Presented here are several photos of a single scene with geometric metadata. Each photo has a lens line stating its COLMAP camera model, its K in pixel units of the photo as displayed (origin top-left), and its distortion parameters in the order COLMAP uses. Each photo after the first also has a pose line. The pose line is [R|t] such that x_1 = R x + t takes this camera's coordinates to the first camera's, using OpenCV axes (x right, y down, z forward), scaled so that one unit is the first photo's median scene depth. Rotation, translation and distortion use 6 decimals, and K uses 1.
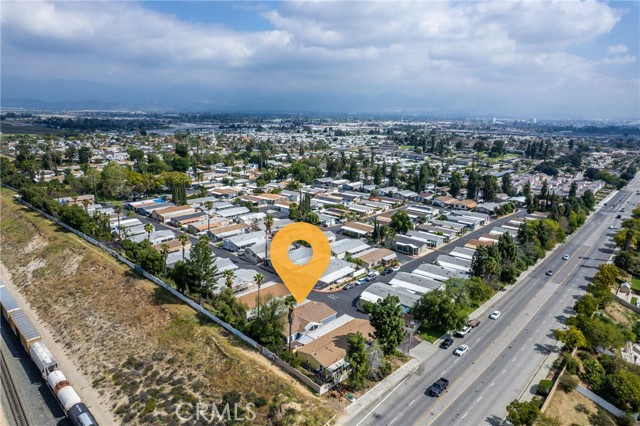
lens RADIAL K [[403.9, 0, 320.8], [0, 403.9, 211.9], [0, 0, 1]] dist [-0.008527, 0.004180]
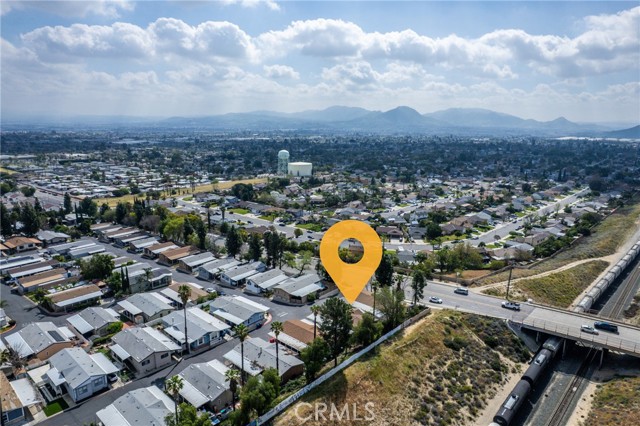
lens RADIAL K [[403.9, 0, 320.8], [0, 403.9, 213.5], [0, 0, 1]] dist [-0.008527, 0.004180]
pose [[-0.013472, -0.239775, 0.970735, -1.342088], [0.235542, 0.942742, 0.236129, -0.378910], [-0.971771, 0.231830, 0.043776, 1.131554]]
